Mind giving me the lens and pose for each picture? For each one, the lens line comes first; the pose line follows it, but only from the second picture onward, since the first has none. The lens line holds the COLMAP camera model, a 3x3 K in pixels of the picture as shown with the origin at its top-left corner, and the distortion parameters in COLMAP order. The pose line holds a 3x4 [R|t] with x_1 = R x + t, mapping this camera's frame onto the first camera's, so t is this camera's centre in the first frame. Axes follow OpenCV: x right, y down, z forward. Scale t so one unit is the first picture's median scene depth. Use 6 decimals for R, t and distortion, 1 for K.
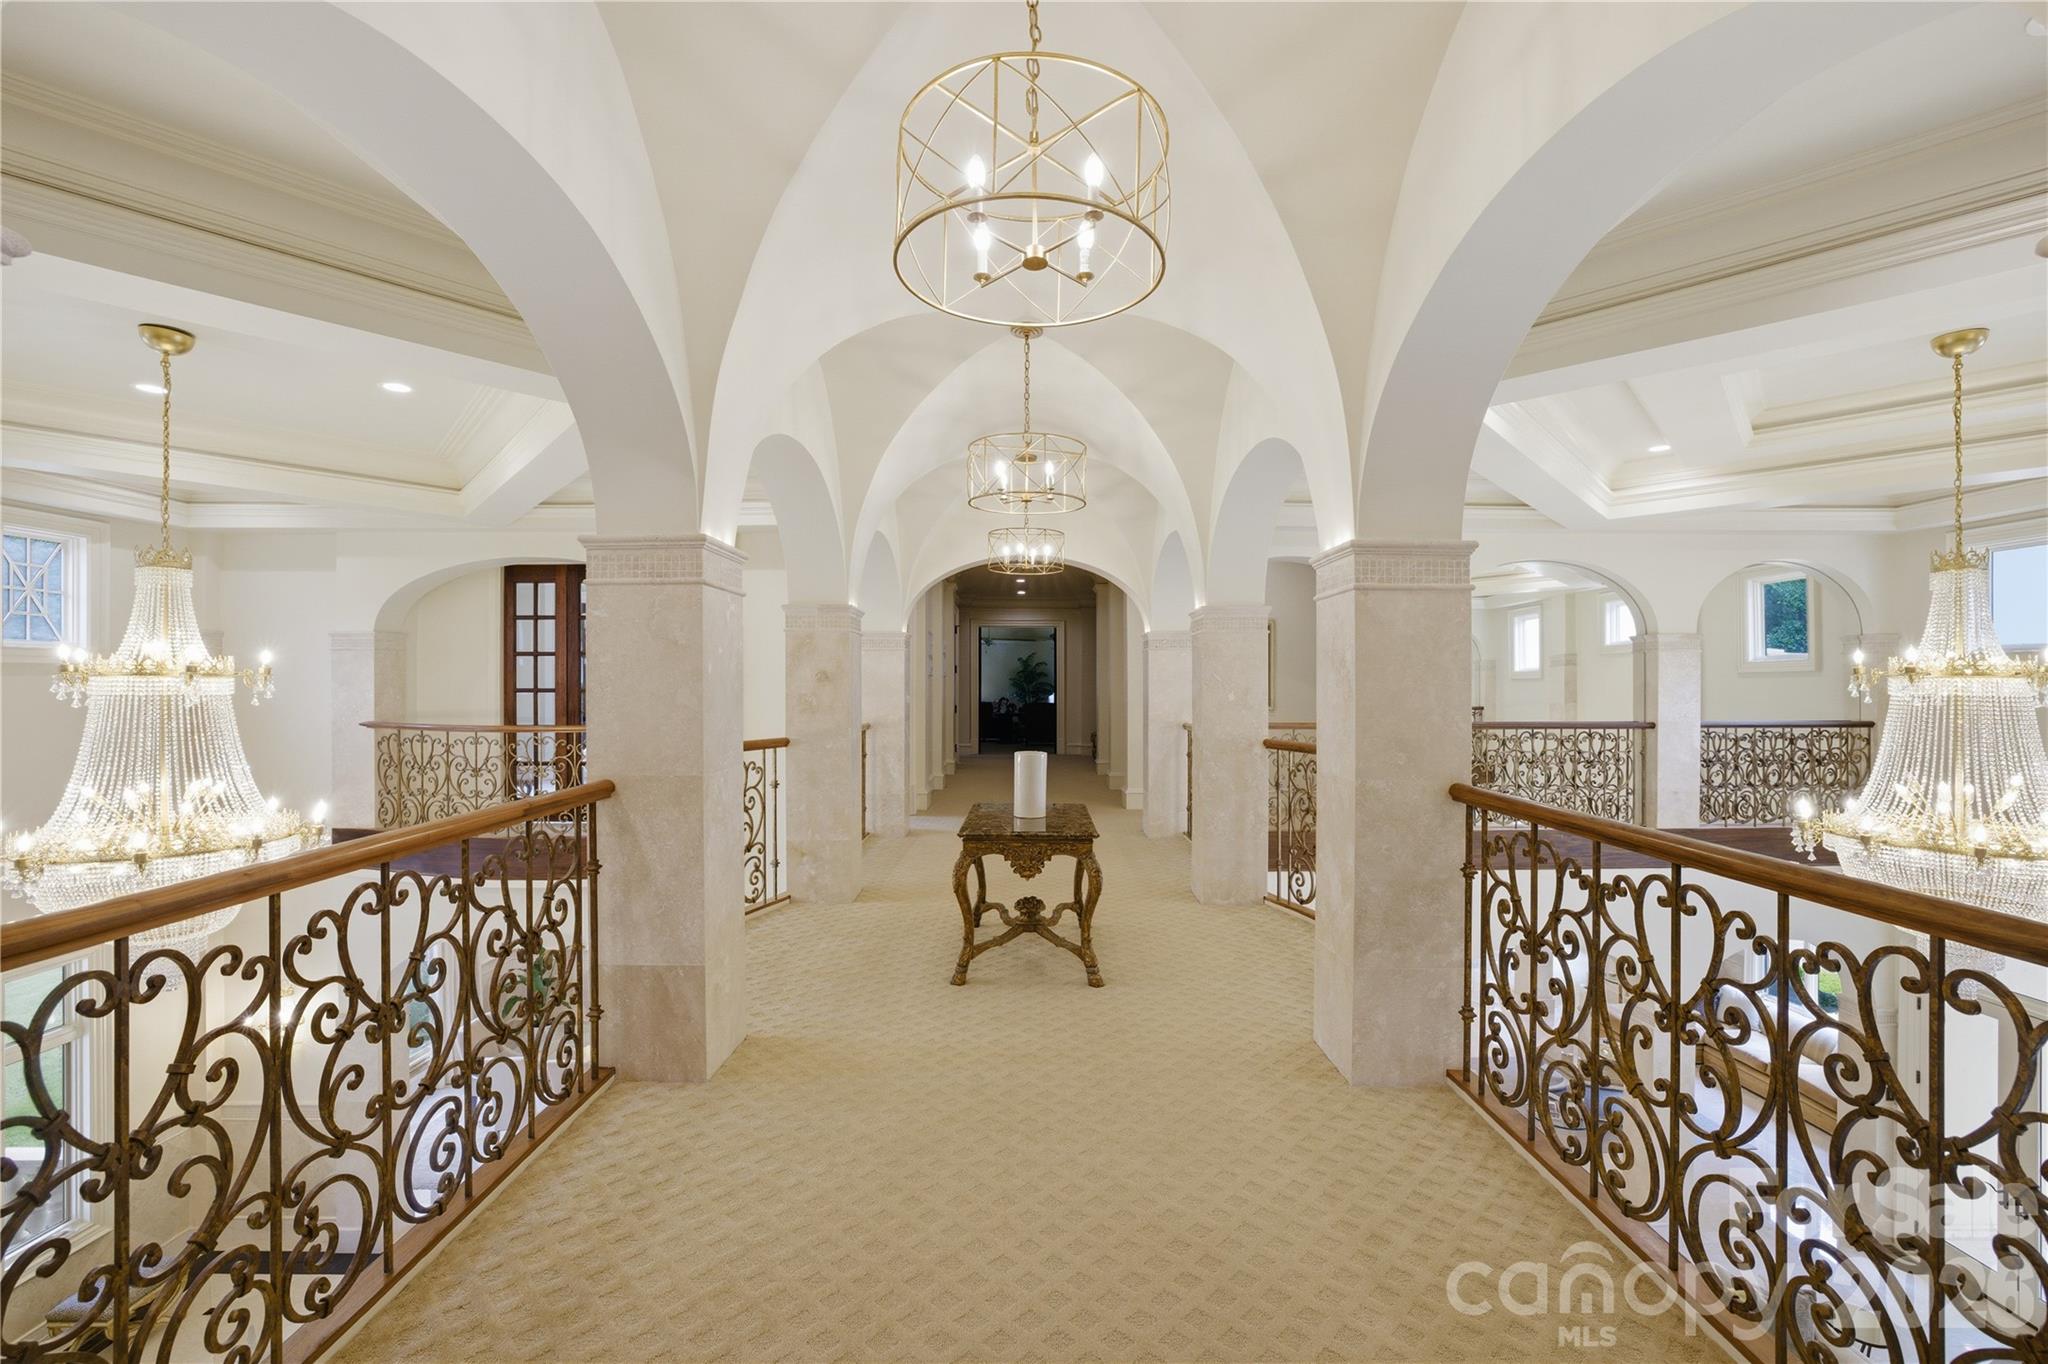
lens RADIAL K [[880.1, 0, 1032.1], [0, 880.1, 683.6], [0, 0, 1]] dist [-0.046745, 0.015561]
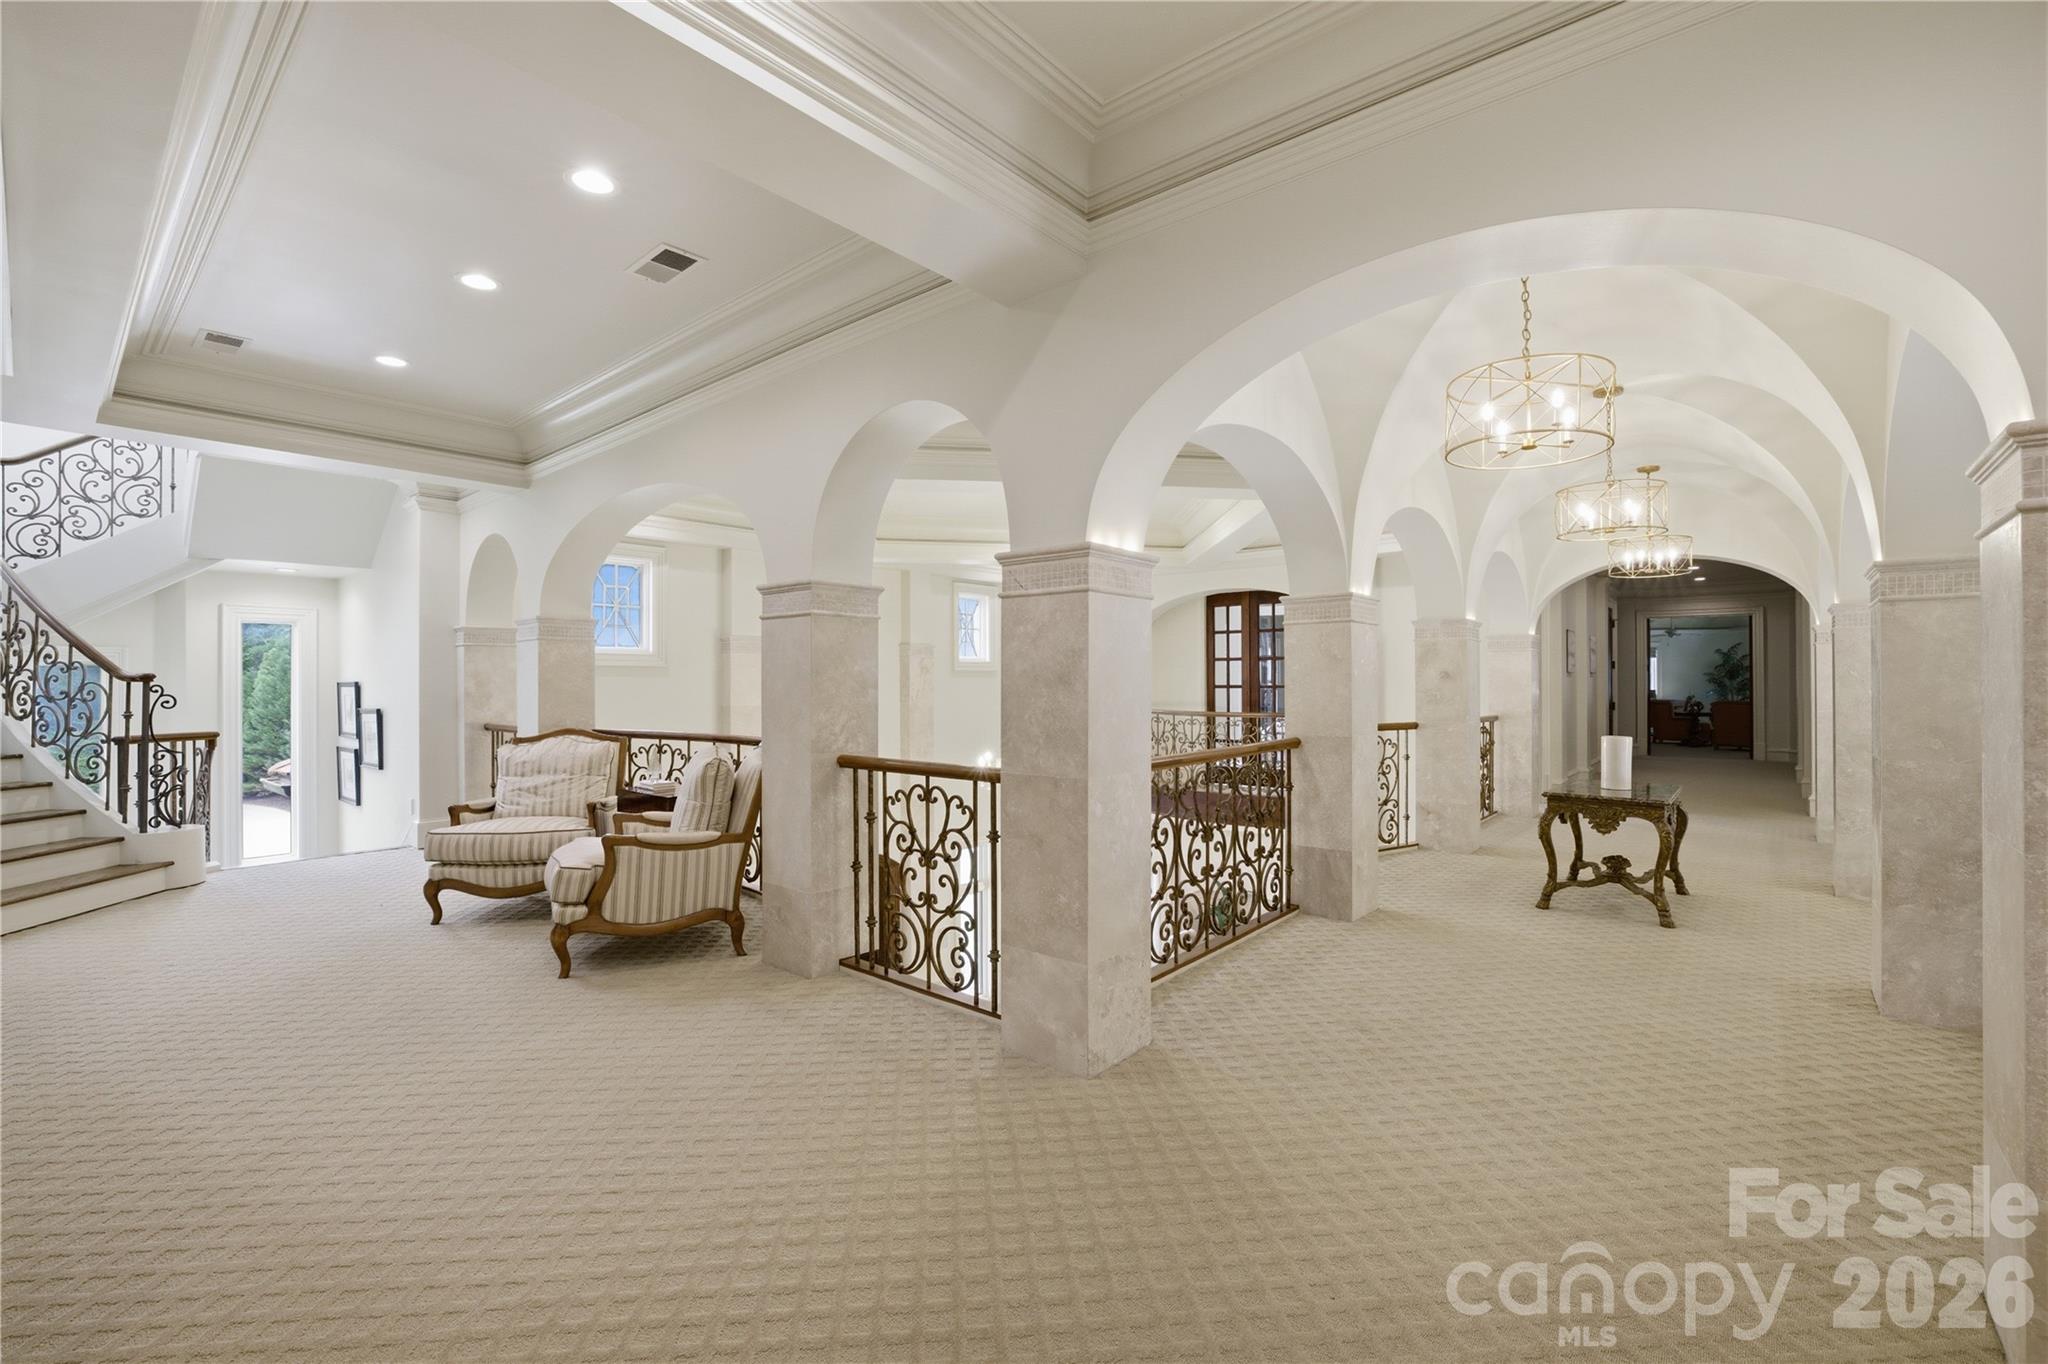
lens RADIAL K [[880.1, 0, 1032.1], [0, 880.1, 683.6], [0, 0, 1]] dist [-0.046745, 0.015561]
pose [[0.756739, -0.001614, -0.653715, 0.165765], [0.004046, 0.999989, 0.002215, -0.001612], [0.653704, -0.004321, 0.756738, -0.432925]]
